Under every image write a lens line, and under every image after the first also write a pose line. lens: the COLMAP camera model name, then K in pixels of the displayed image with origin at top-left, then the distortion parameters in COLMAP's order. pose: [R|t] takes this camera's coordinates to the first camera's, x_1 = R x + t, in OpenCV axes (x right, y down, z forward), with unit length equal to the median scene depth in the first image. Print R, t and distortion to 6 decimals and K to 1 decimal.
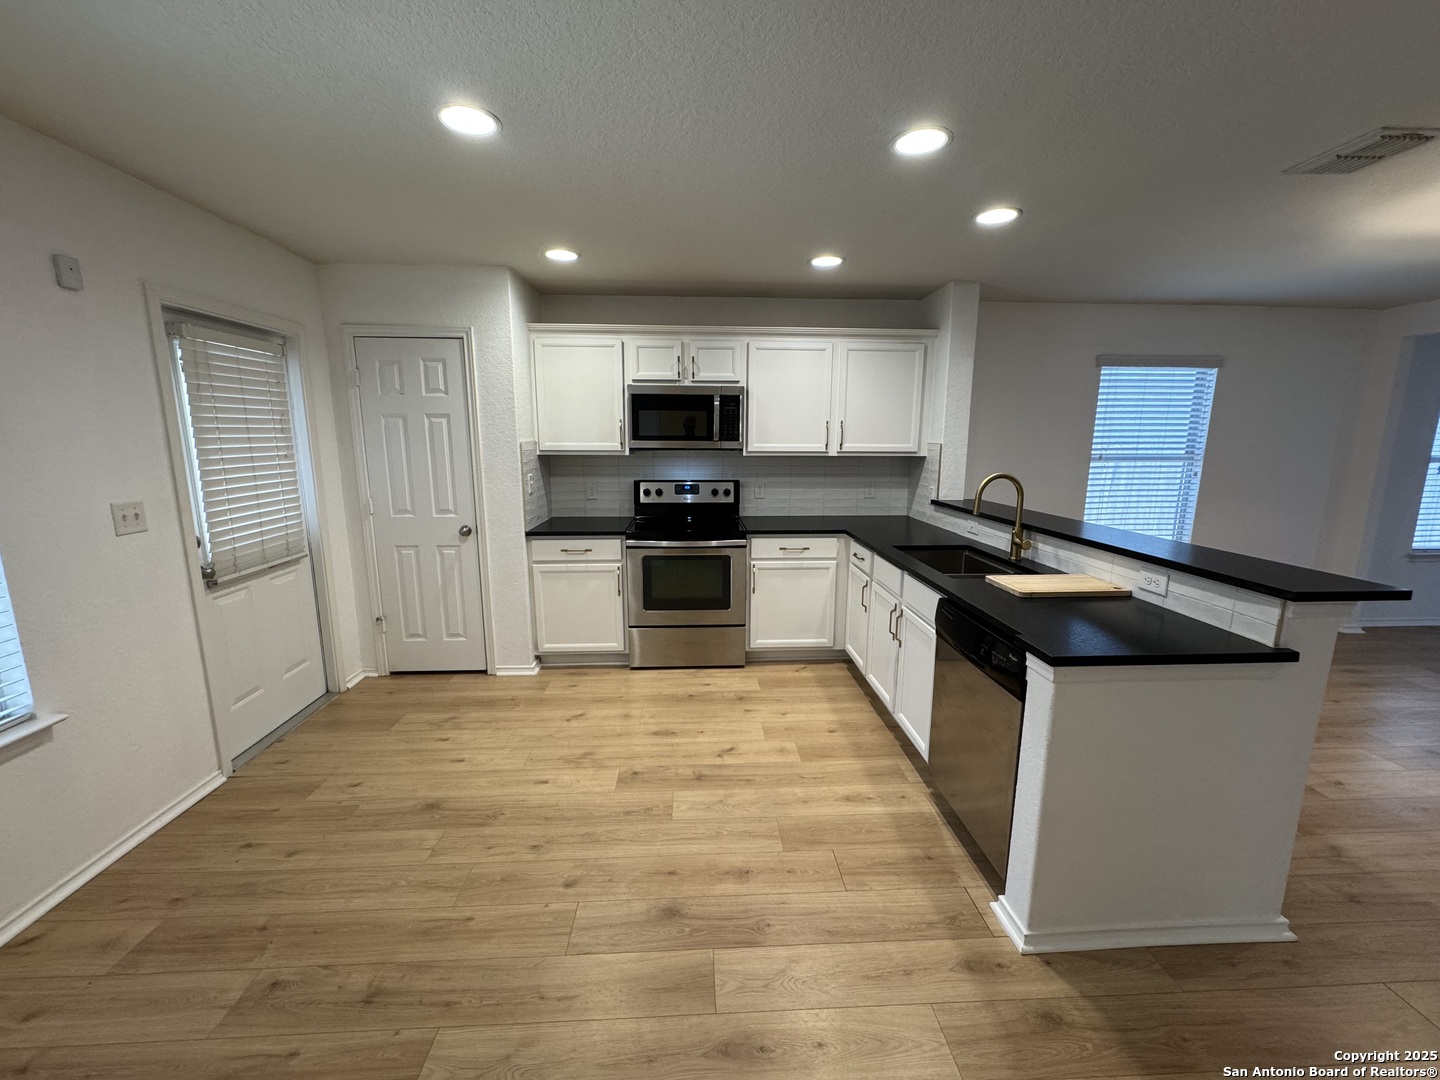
lens RADIAL K [[573.9, 0, 720.0], [0, 573.9, 540.0], [0, 0, 1]] dist [-0.002608, -0.000281]
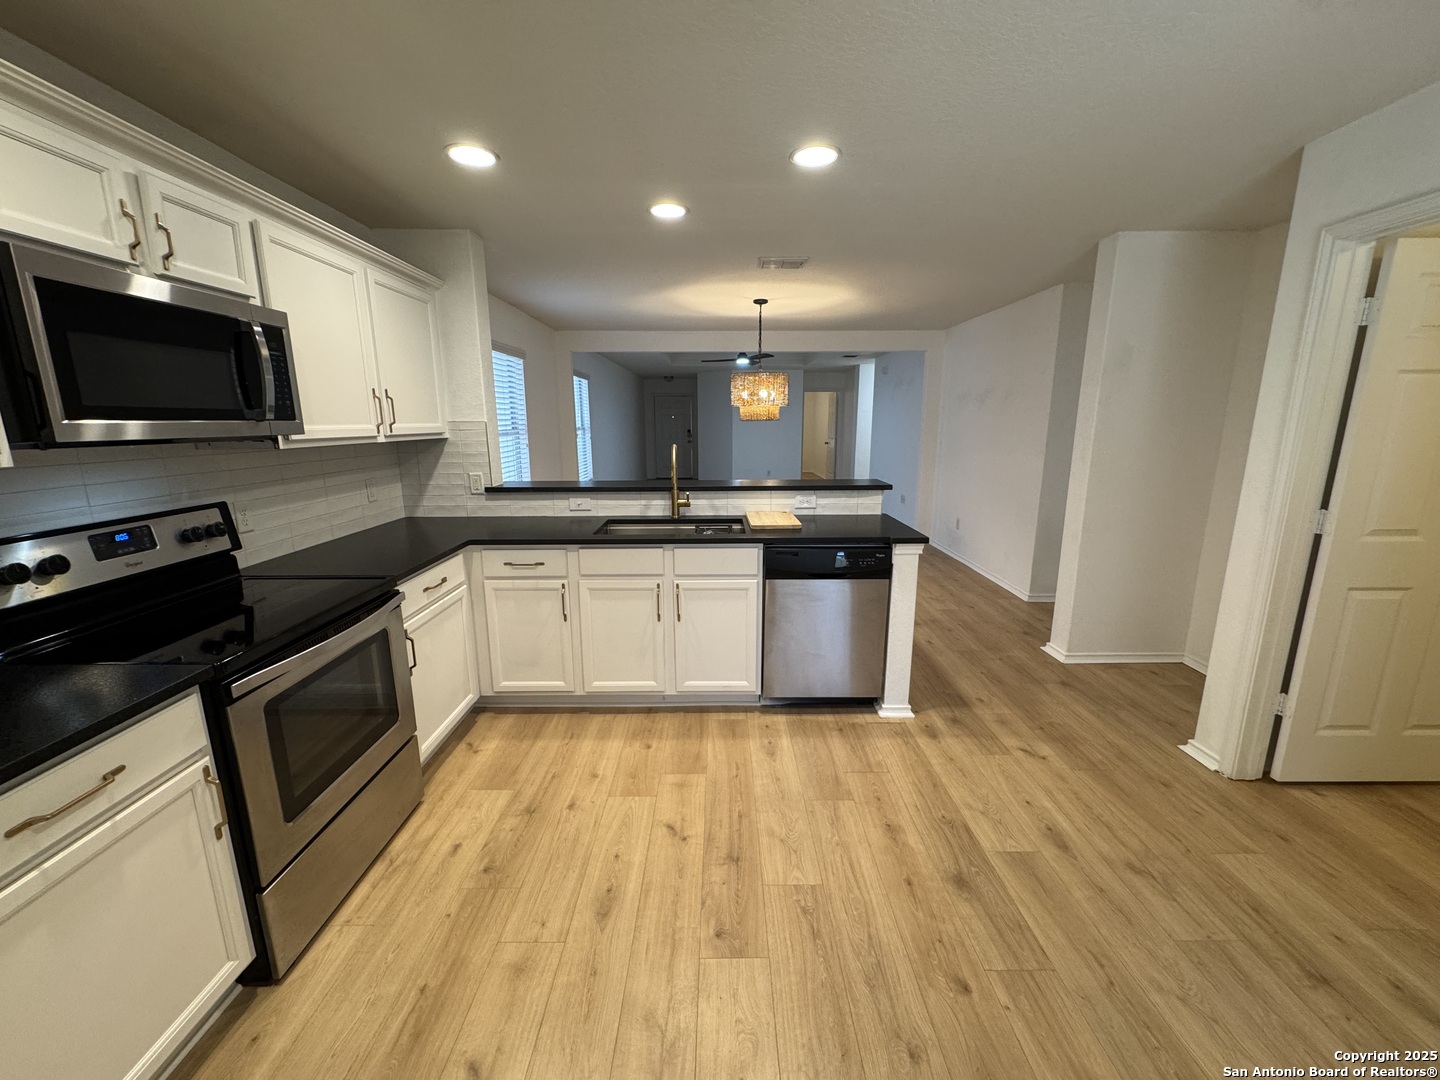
lens RADIAL K [[573.9, 0, 720.0], [0, 573.9, 540.0], [0, 0, 1]] dist [-0.002608, -0.000281]
pose [[0.042845, -0.209682, 0.976831, -0.600715], [0.179694, 0.963401, 0.198917, -0.130988], [-0.982789, 0.167008, 0.078955, 0.767661]]
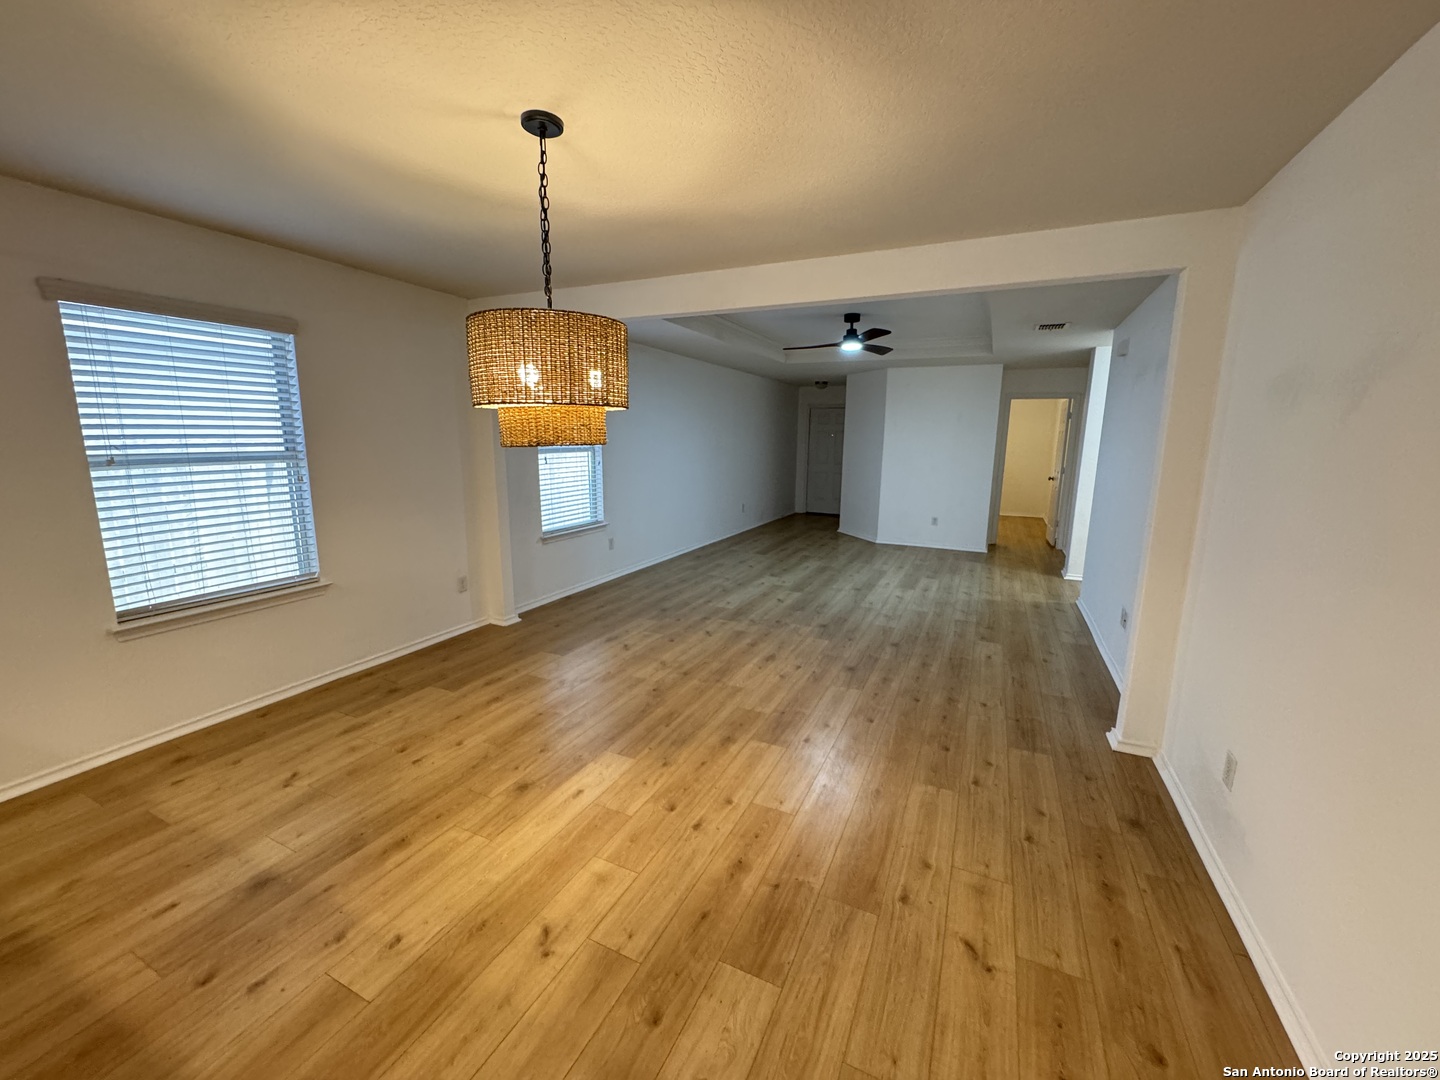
lens RADIAL K [[573.9, 0, 720.0], [0, 573.9, 540.0], [0, 0, 1]] dist [-0.002608, -0.000281]
pose [[0.470362, -0.157261, 0.868348, 0.629016], [0.152198, 0.983705, 0.095711, -0.036445], [-0.869250, 0.087142, 0.486633, 0.255112]]
